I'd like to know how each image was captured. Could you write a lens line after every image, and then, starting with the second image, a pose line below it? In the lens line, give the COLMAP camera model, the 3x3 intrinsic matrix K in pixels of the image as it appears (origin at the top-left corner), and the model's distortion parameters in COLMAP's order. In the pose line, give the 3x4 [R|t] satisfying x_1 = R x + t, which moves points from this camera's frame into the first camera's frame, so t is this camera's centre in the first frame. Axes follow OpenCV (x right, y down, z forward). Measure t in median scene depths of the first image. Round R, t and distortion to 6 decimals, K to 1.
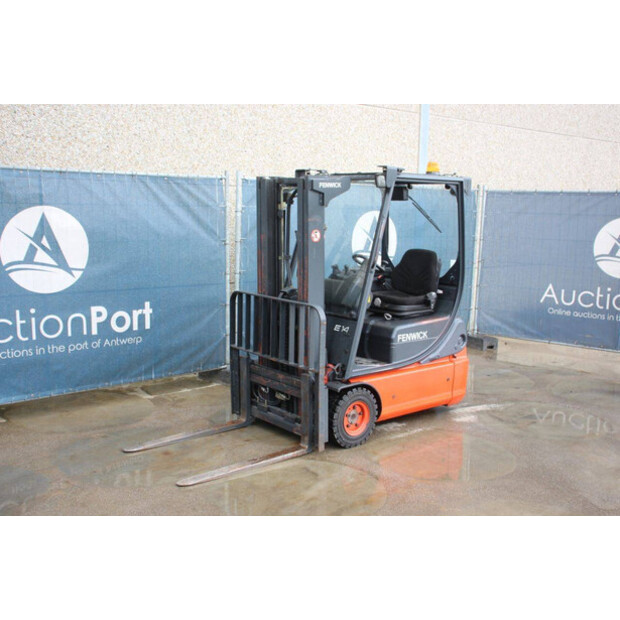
lens RADIAL K [[705.2, 0, 314.5], [0, 705.2, 314.5], [0, 0, 1]] dist [0.001875, 0.000000]
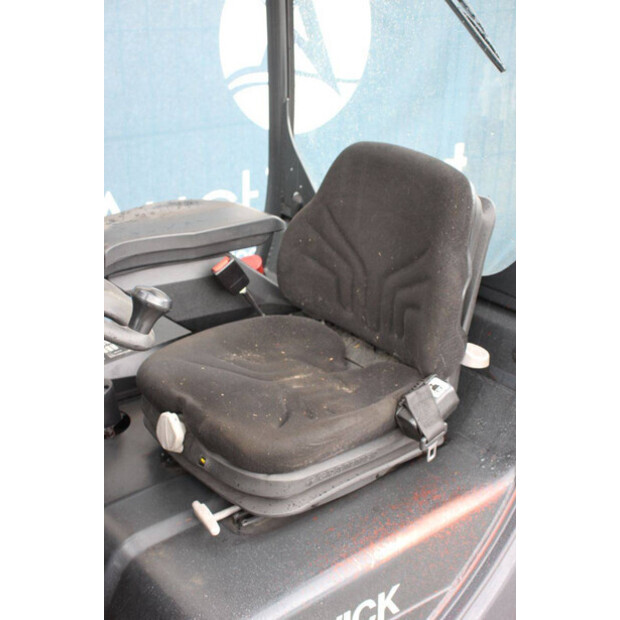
lens RADIAL K [[922.7, 0, 309.7], [0, 922.7, 310.5], [0, 0, 1]] dist [0.115926, 0.000000]
pose [[0.999101, 0.020155, -0.037290, 0.148919], [-0.010103, 0.967598, 0.252294, -0.129766], [0.041166, -0.251691, 0.966932, 0.787895]]
